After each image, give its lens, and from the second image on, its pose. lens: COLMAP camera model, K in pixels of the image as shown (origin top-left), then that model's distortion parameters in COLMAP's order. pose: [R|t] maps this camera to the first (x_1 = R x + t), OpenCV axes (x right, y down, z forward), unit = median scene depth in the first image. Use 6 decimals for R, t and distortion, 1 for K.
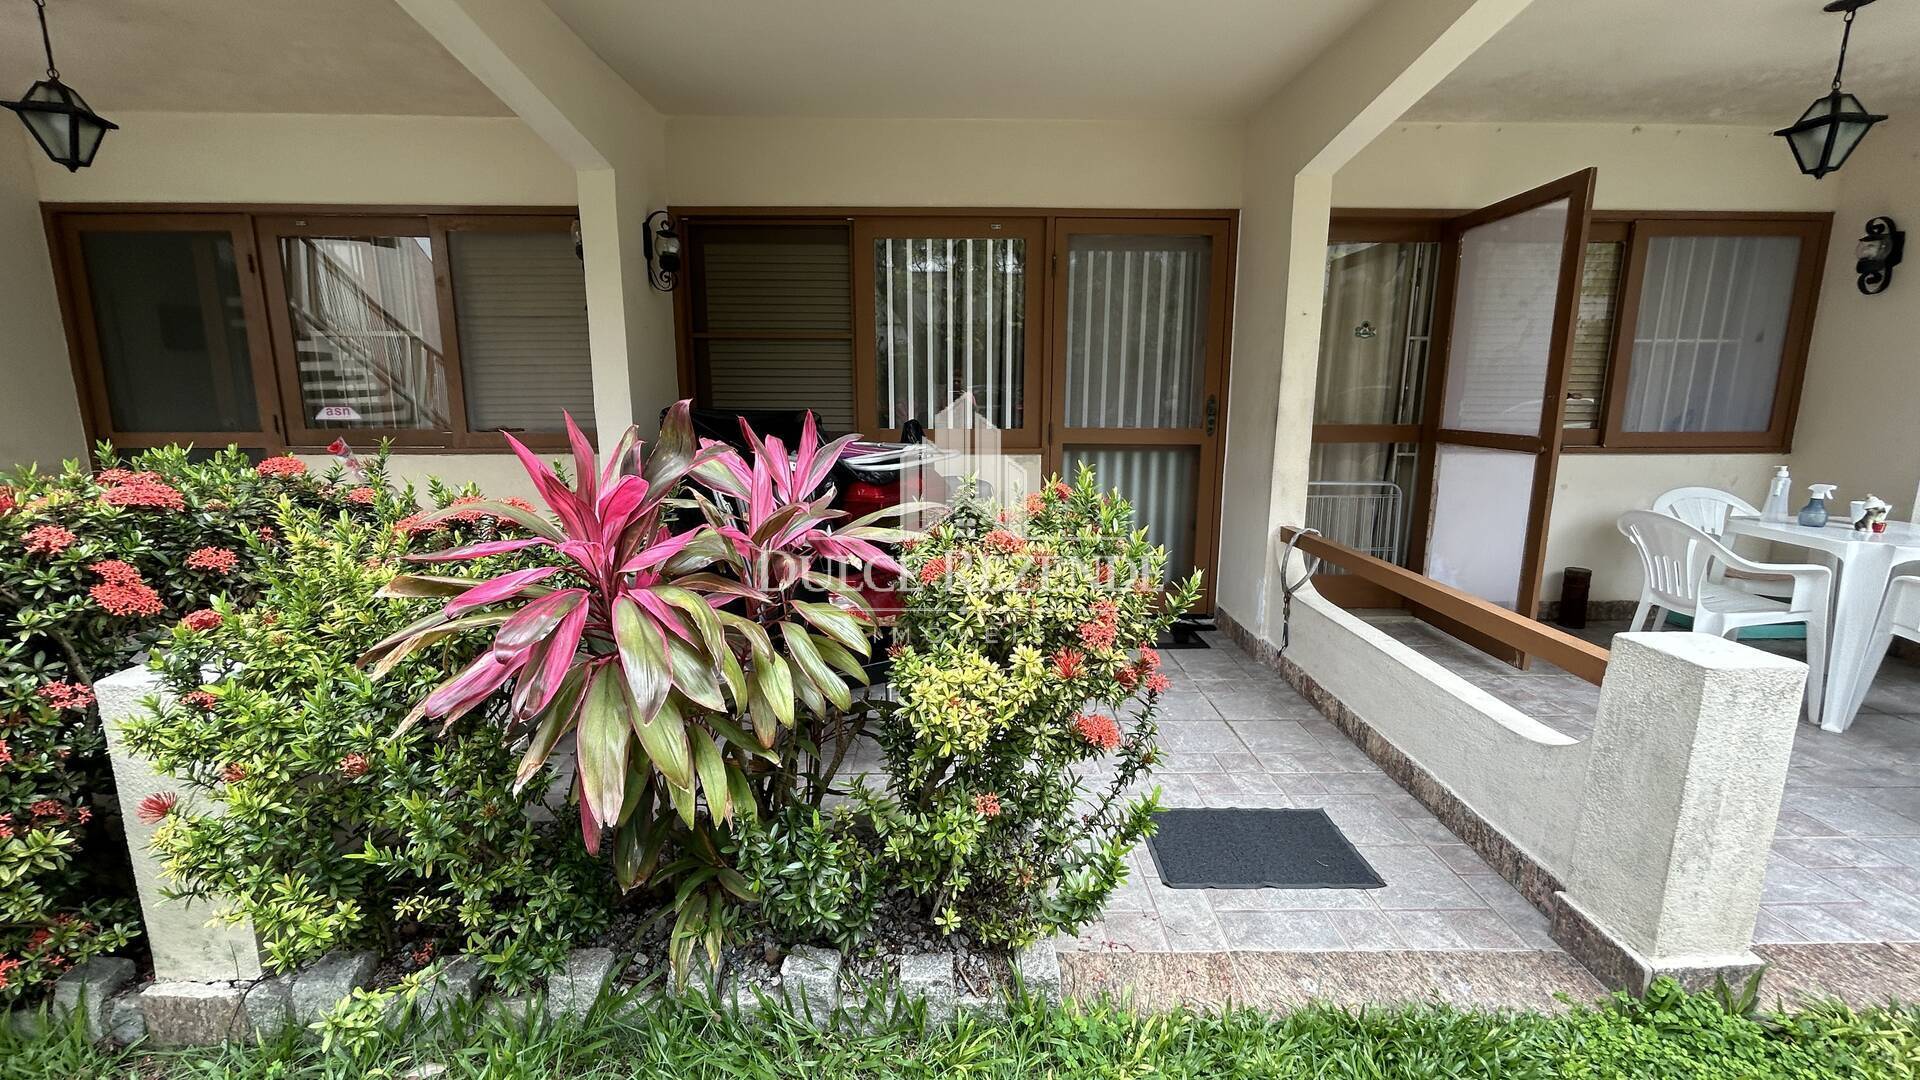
lens RADIAL K [[782.9, 0, 953.6], [0, 782.9, 529.6], [0, 0, 1]] dist [-0.001798, -0.000362]
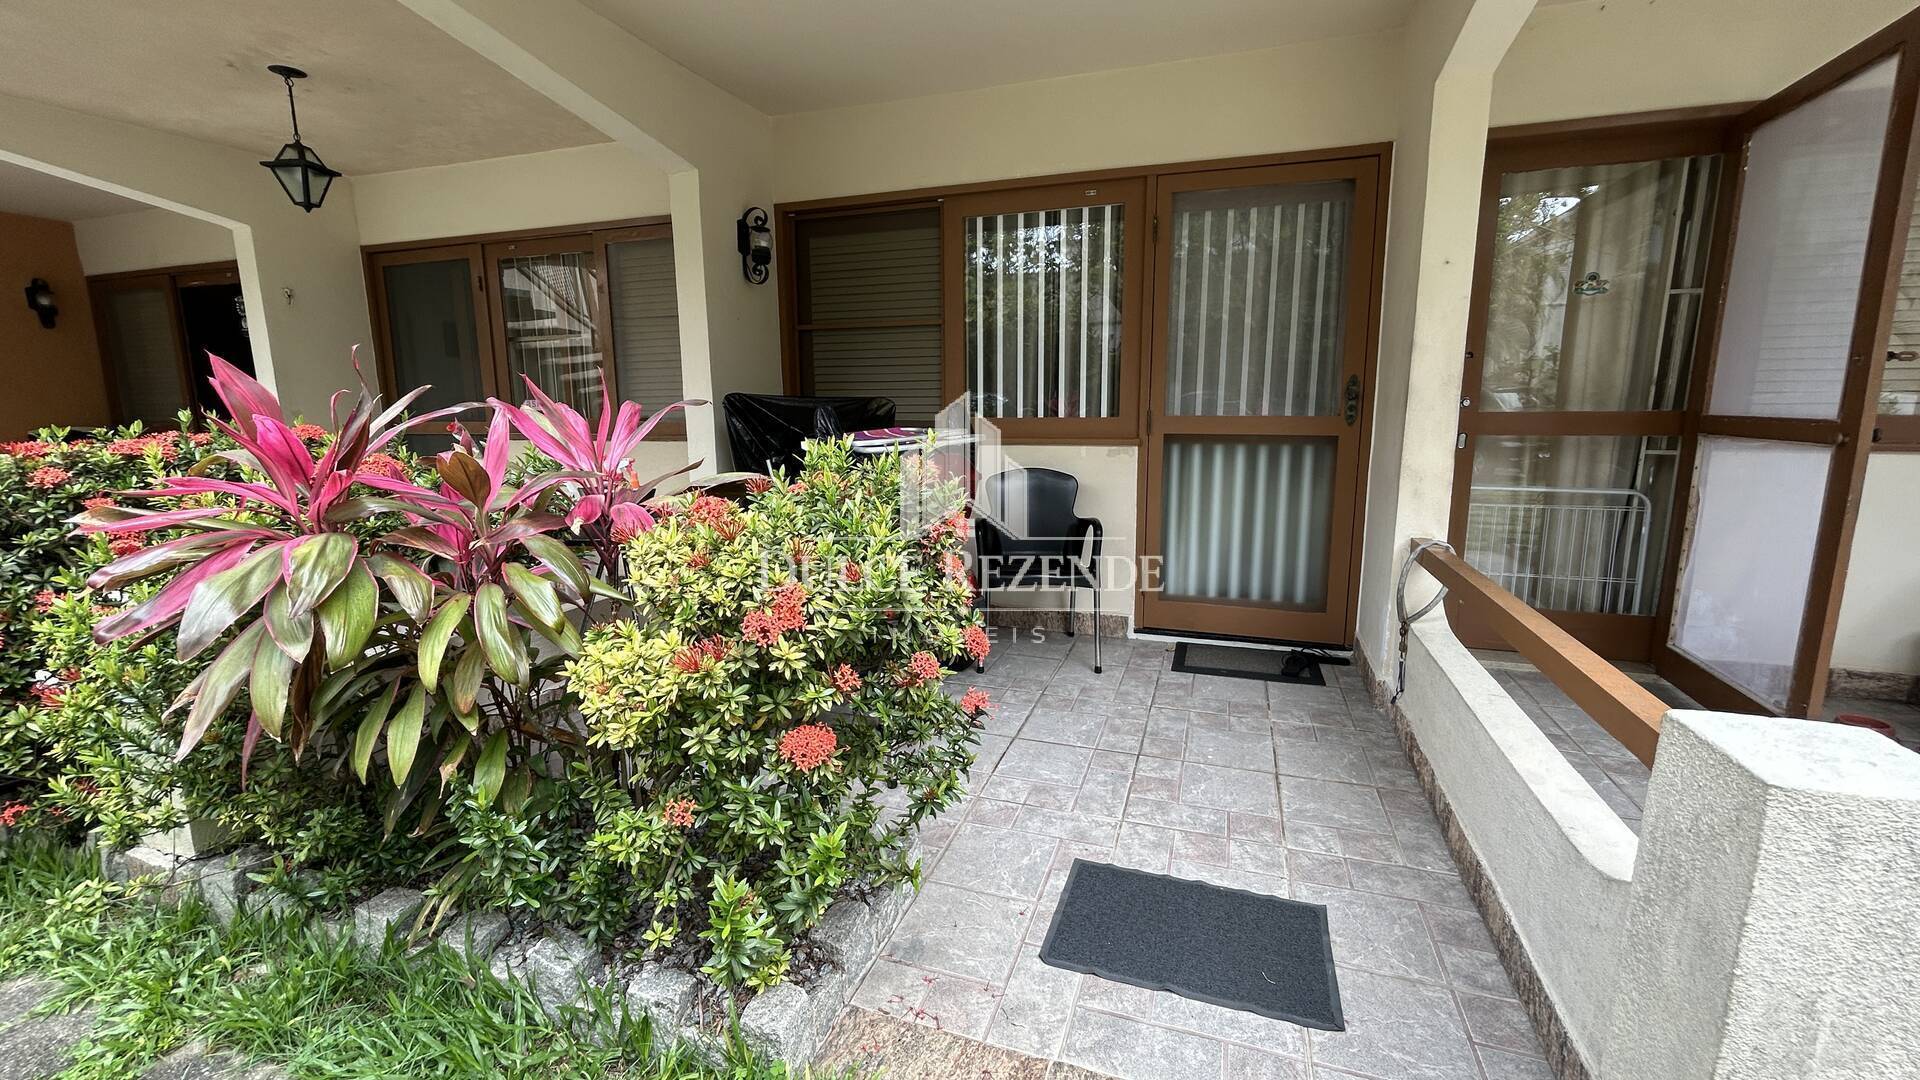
lens RADIAL K [[781.8, 0, 958.9], [0, 781.8, 527.1], [0, 0, 1]] dist [-0.000637, -0.000217]
pose [[0.940822, 0.045055, -0.335893, 0.250801], [-0.049083, 0.998789, -0.003506, 0.009532], [0.335328, 0.019785, 0.941894, 0.114986]]
